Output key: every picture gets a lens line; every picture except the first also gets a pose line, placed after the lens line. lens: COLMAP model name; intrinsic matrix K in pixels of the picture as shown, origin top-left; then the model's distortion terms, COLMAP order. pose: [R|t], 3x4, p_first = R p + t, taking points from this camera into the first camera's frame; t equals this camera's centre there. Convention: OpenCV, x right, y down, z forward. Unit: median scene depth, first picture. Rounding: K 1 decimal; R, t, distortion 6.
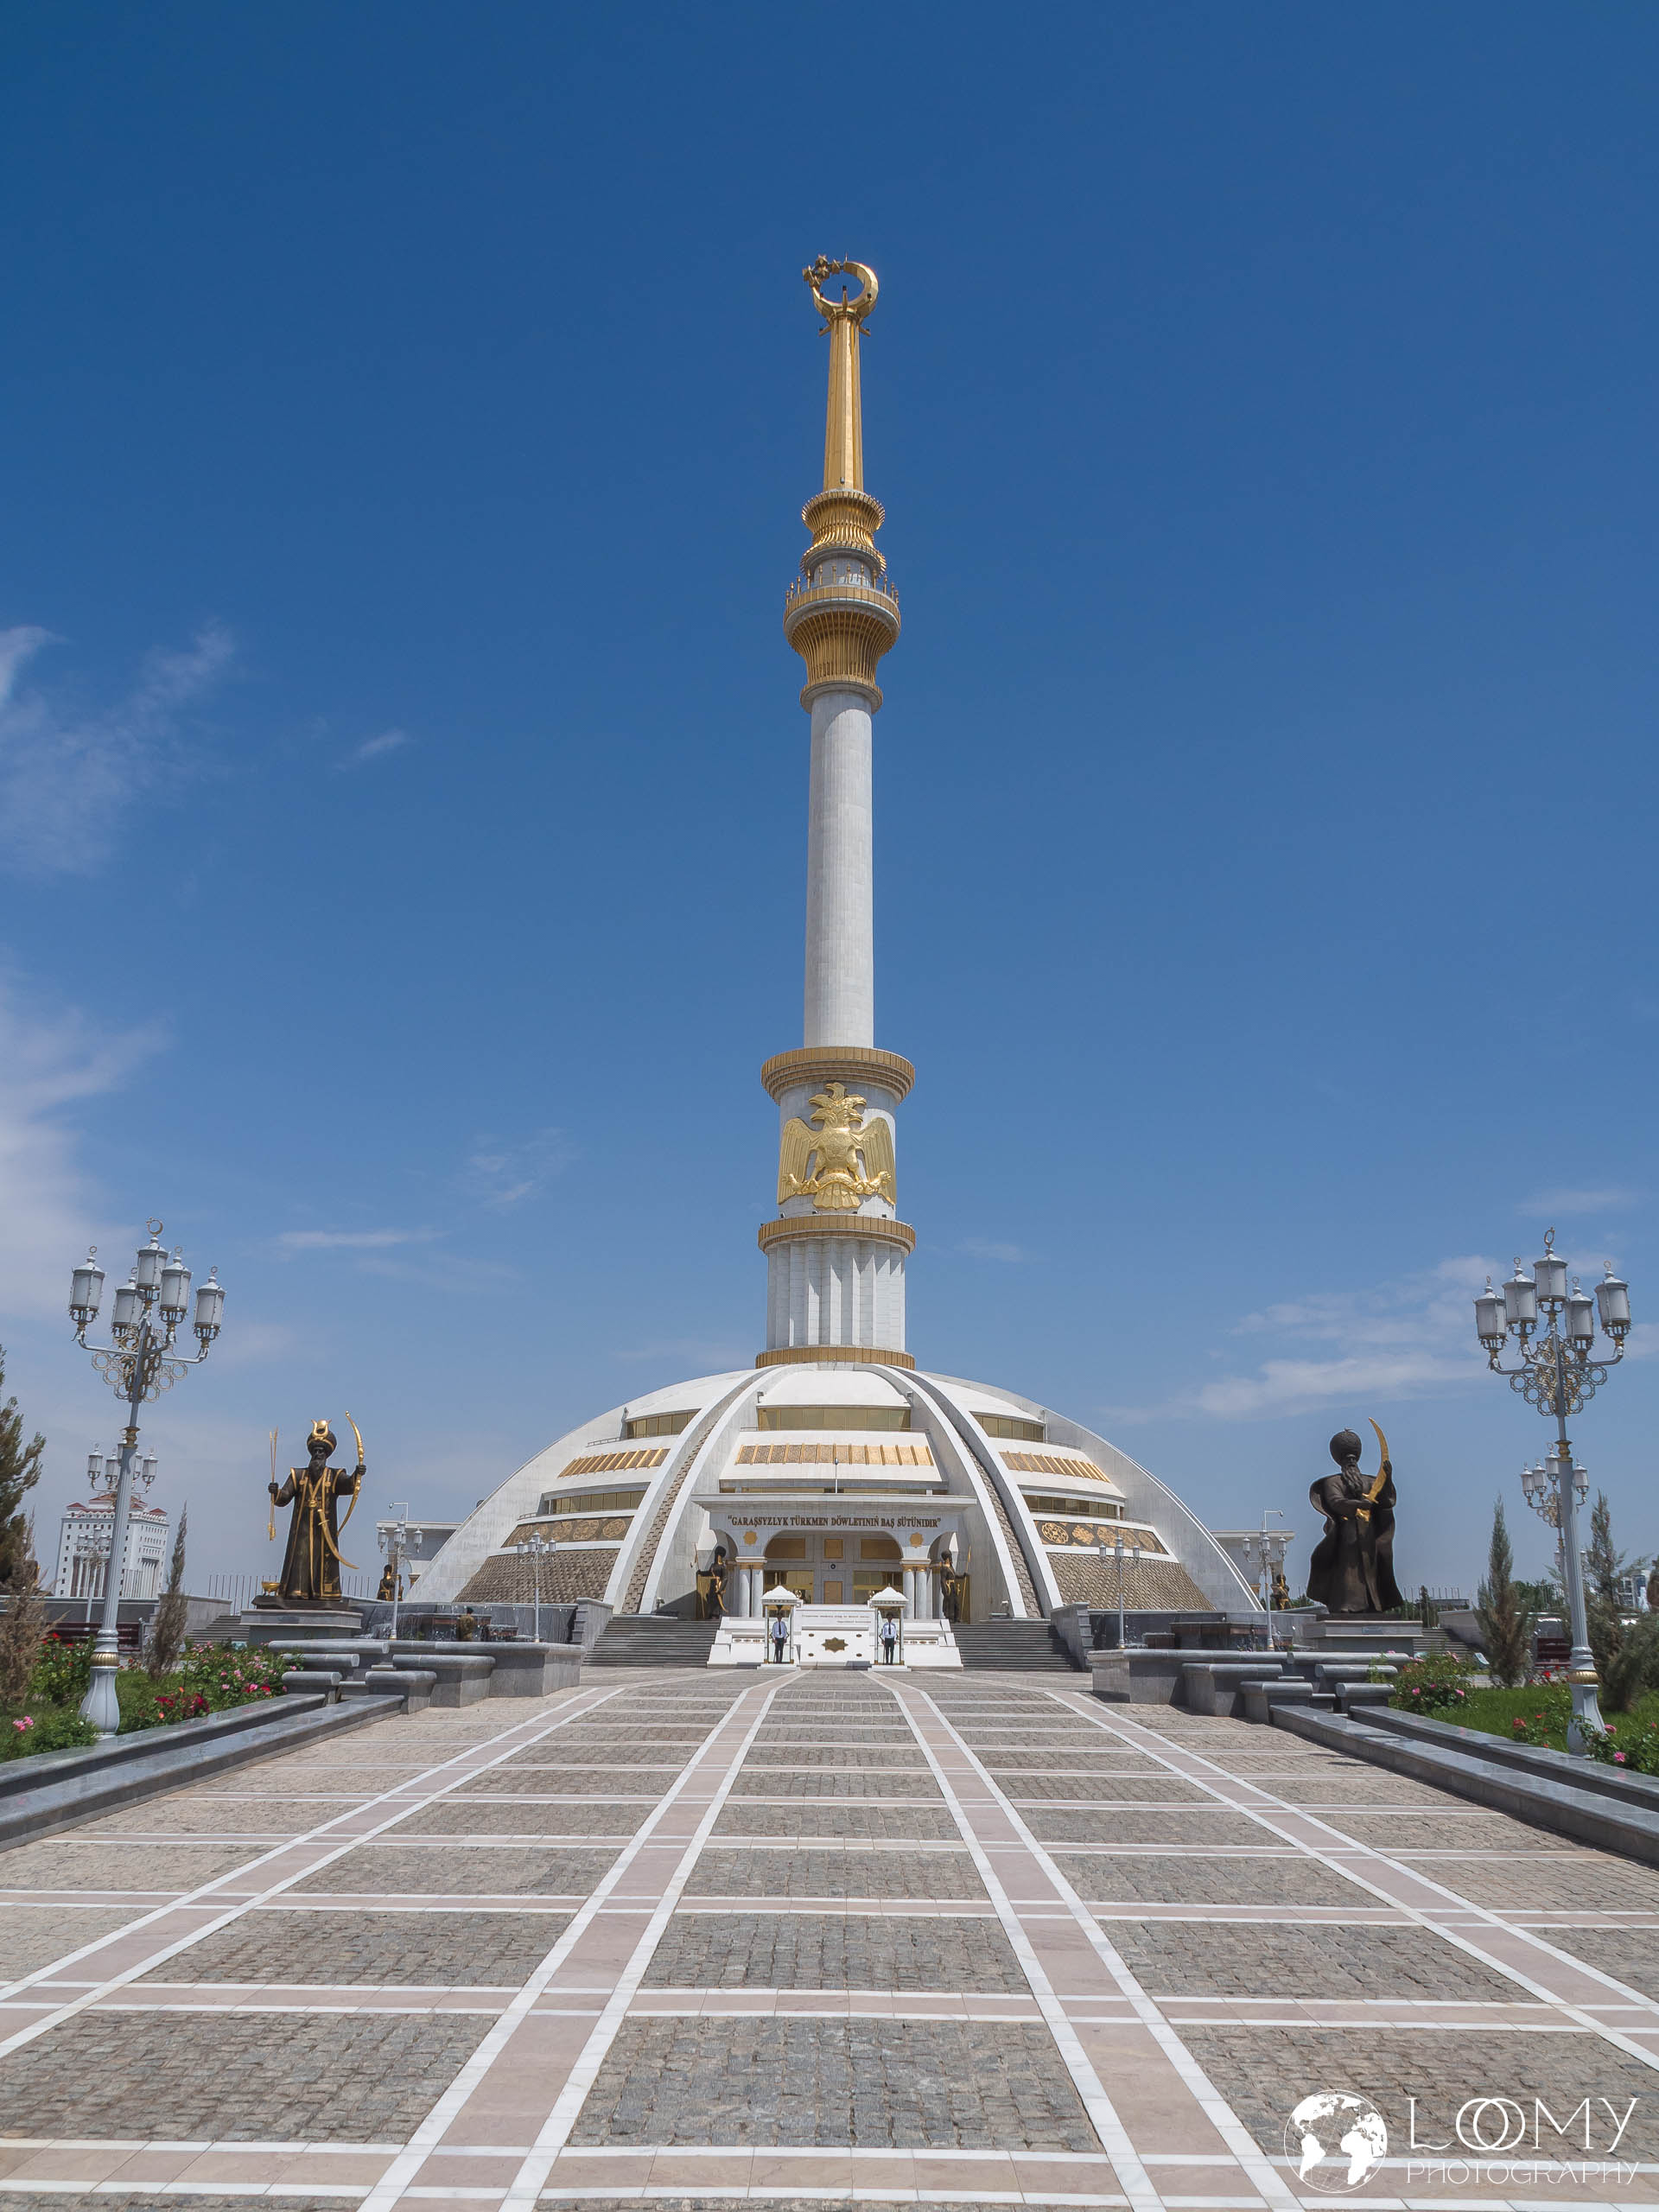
lens RADIAL K [[1755.1, 0, 829.5], [0, 1755.1, 1106.0], [0, 0, 1]] dist [-0.057366, 0.063707]
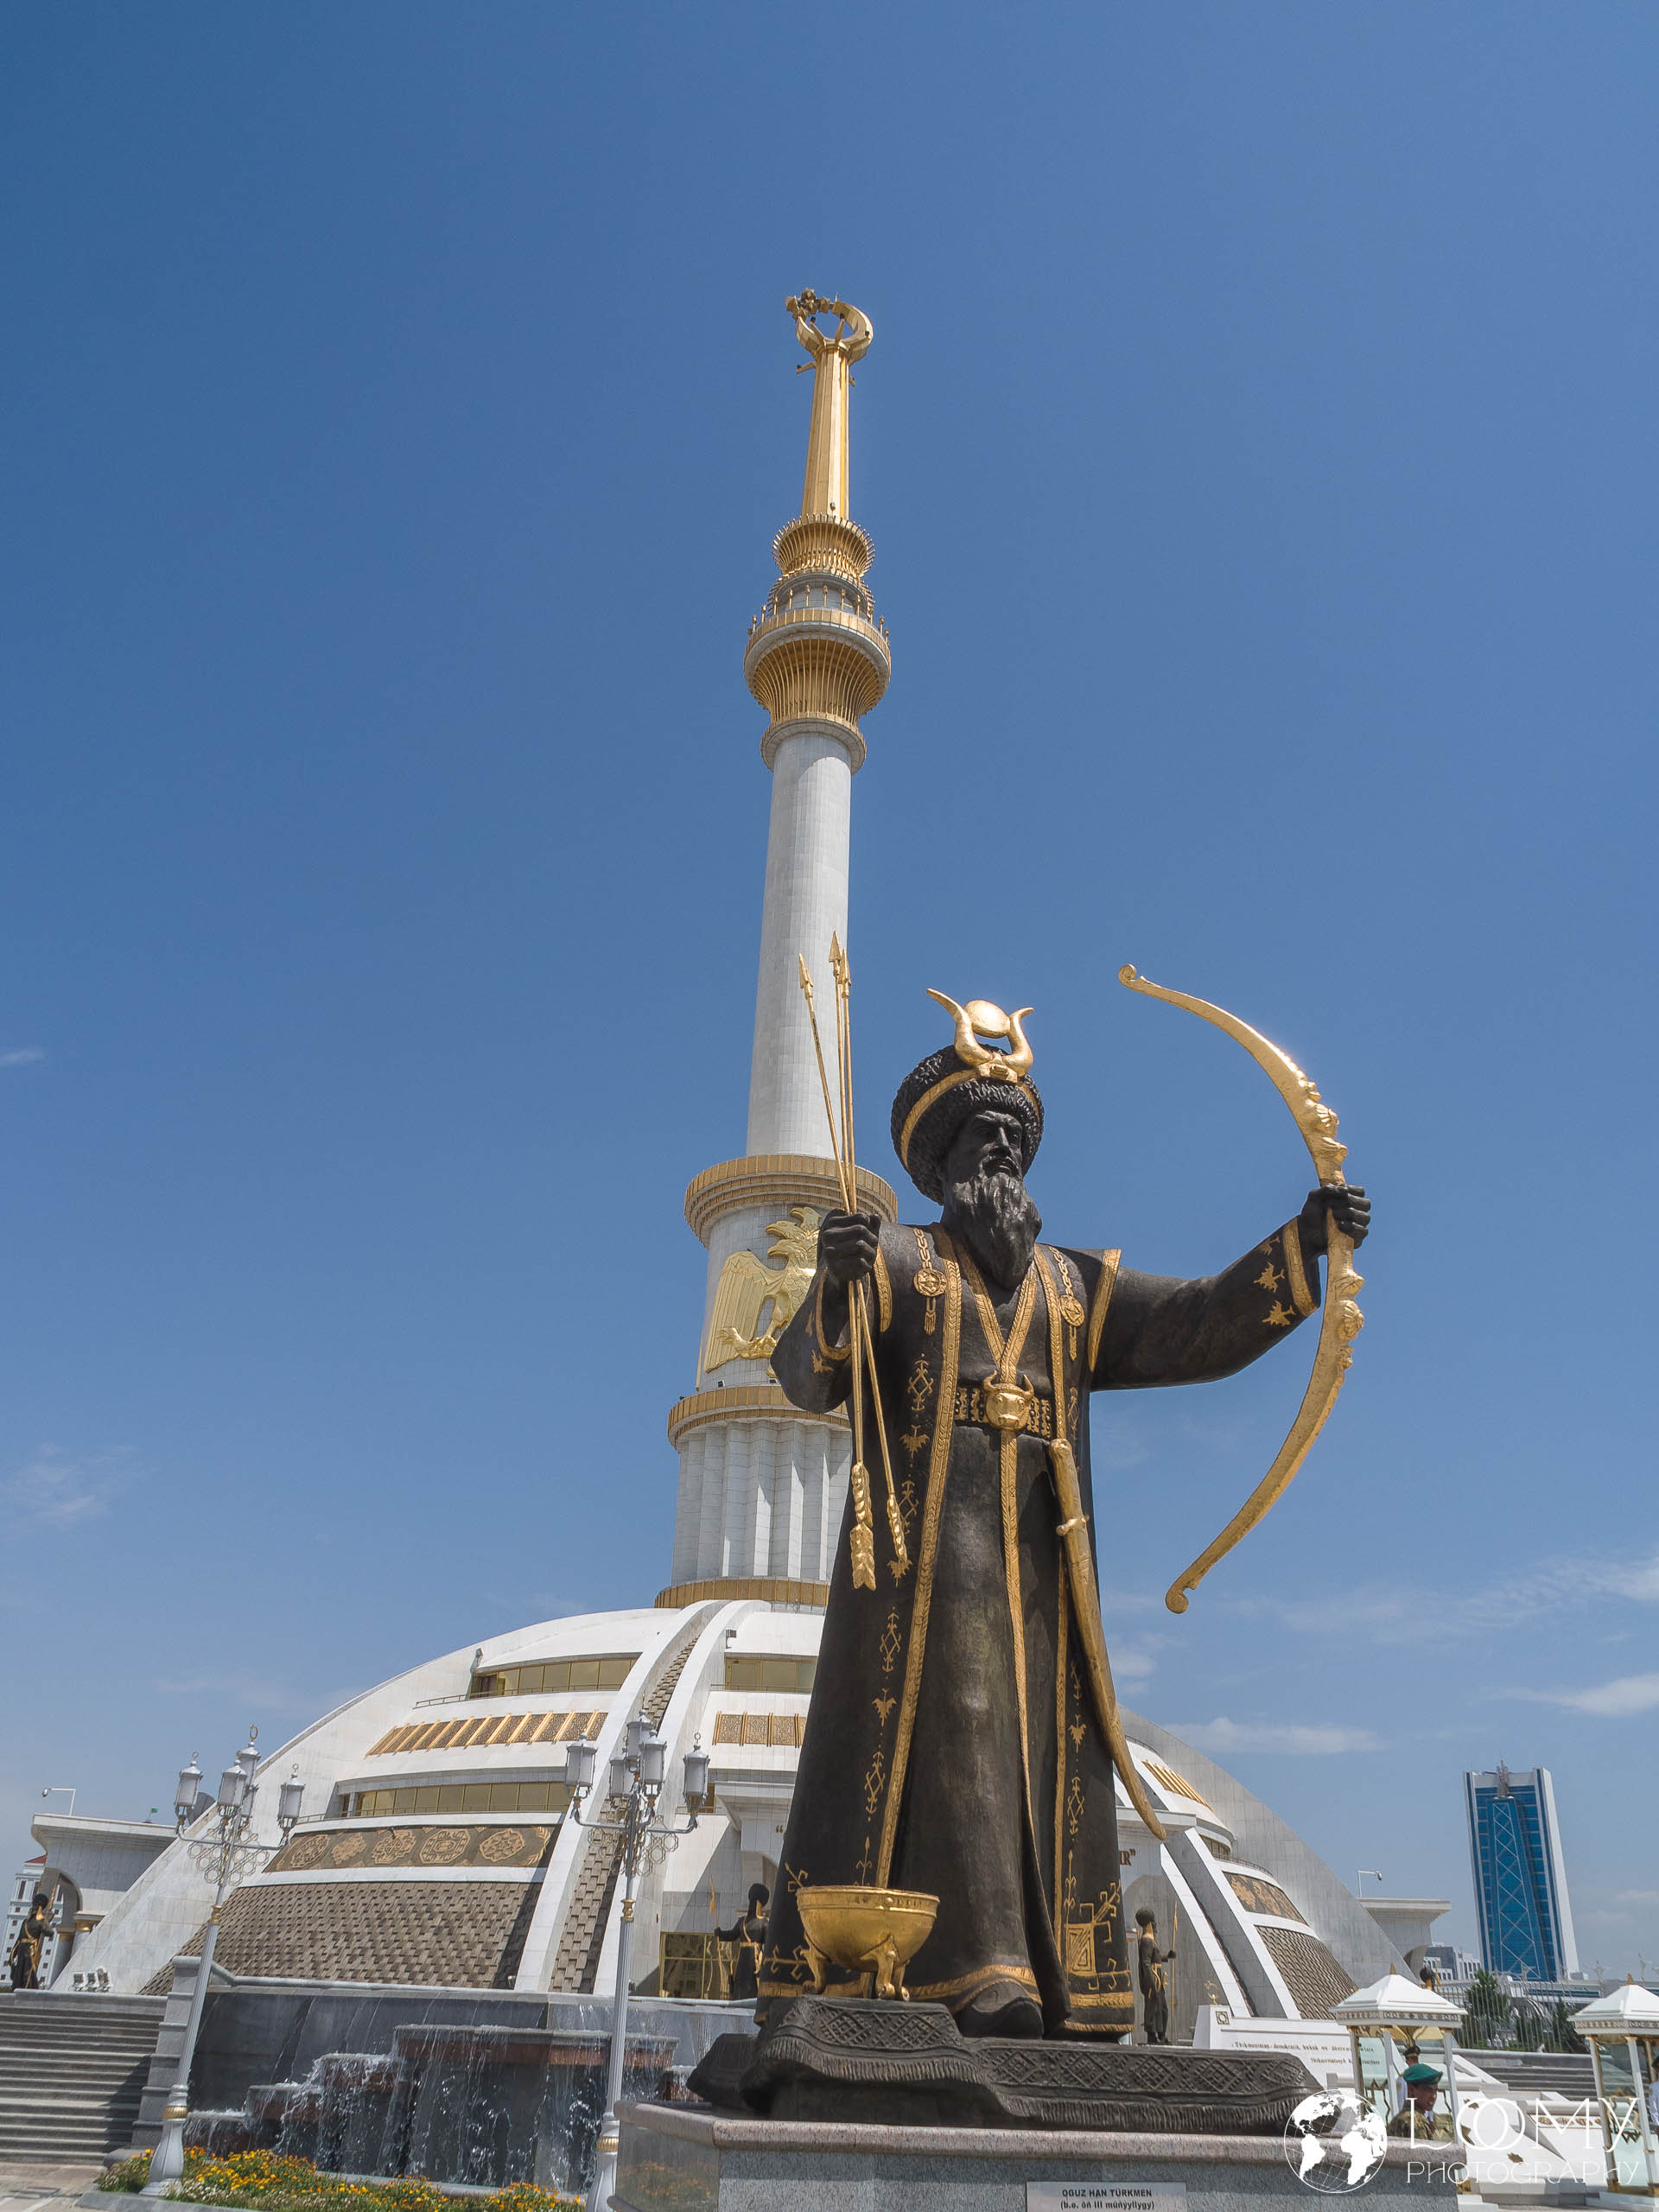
lens RADIAL K [[1755.1, 0, 829.5], [0, 1755.1, 1106.0], [0, 0, 1]] dist [-0.057366, 0.063707]
pose [[0.973931, 0.129519, 0.186236, -0.142237], [-0.092420, 0.976306, -0.195666, 0.096522], [-0.207166, 0.173354, 0.962824, 0.348975]]
